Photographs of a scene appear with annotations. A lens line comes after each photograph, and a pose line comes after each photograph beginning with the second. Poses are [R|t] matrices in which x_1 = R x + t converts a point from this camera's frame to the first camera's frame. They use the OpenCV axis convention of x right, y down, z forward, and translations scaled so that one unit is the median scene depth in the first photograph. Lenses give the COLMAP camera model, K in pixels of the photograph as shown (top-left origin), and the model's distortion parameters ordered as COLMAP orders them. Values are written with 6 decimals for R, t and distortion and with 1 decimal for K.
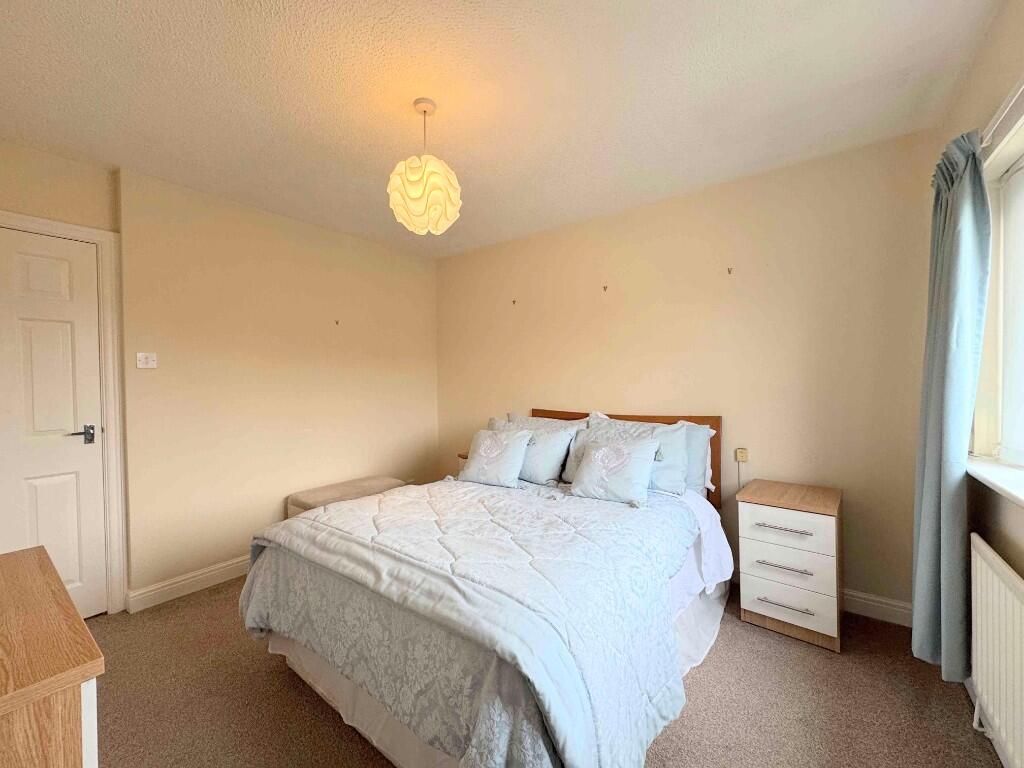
lens RADIAL K [[408.5, 0, 510.1], [0, 408.5, 383.0], [0, 0, 1]] dist [-0.002520, -0.000501]
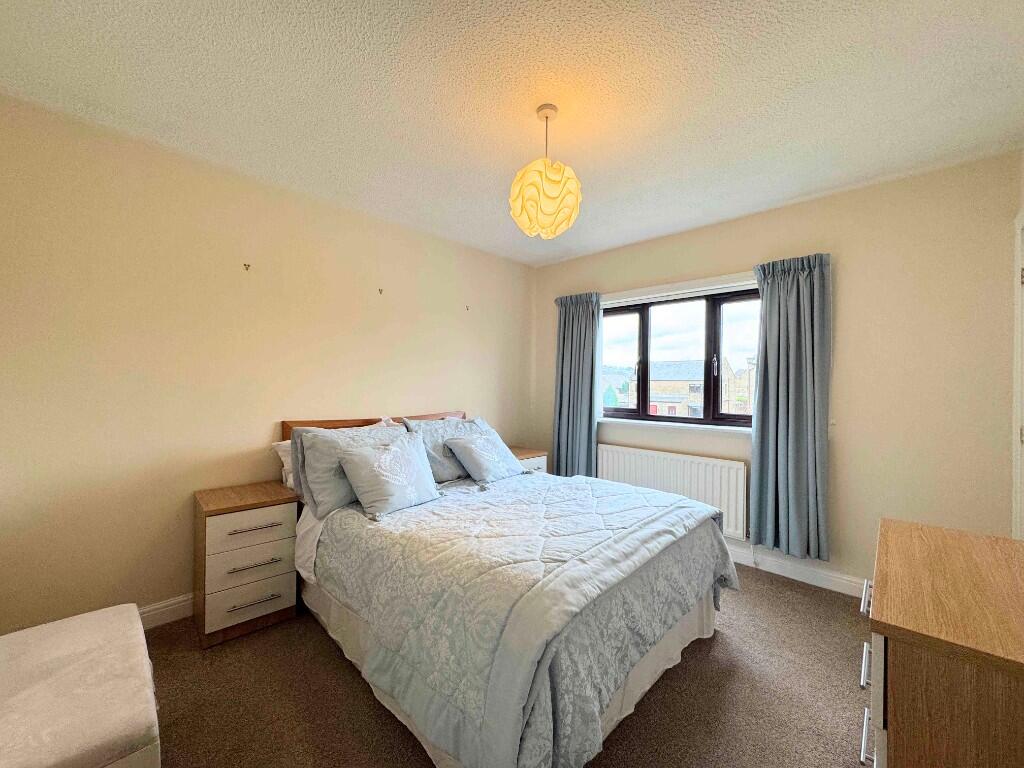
lens RADIAL K [[408.5, 0, 509.2], [0, 408.5, 382.0], [0, 0, 1]] dist [-0.002520, -0.000501]
pose [[0.137792, 0.006960, 0.990437, -1.422245], [0.009610, 0.999919, -0.008364, -0.001098], [-0.990415, 0.010671, 0.137714, 1.114474]]
